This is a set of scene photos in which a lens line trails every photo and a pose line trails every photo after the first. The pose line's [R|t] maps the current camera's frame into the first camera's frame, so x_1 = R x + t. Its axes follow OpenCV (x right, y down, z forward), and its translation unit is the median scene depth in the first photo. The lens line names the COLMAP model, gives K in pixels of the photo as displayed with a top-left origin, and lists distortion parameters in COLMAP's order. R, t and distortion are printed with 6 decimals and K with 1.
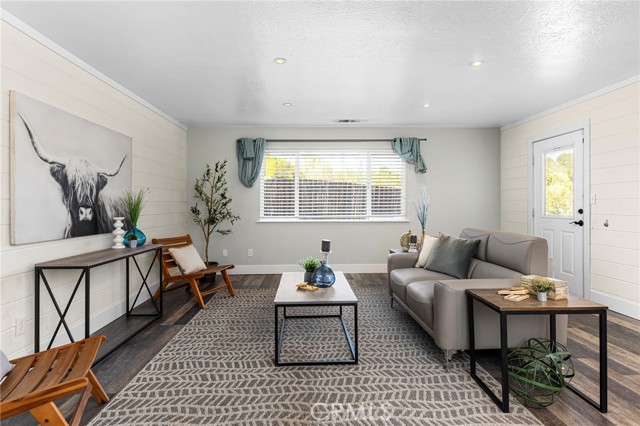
lens RADIAL K [[344.6, 0, 316.5], [0, 344.6, 215.7], [0, 0, 1]] dist [-0.008083, -0.000224]
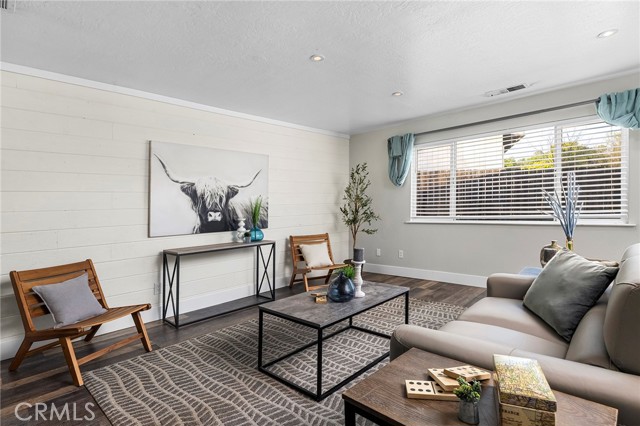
lens RADIAL K [[322.8, 0, 318.4], [0, 322.8, 212.4], [0, 0, 1]] dist [-0.003231, 0.000779]
pose [[0.701627, -0.004311, -0.712531, 0.537271], [0.004836, 0.999987, -0.001288, -0.017094], [0.712528, -0.002542, 0.701640, 0.366790]]
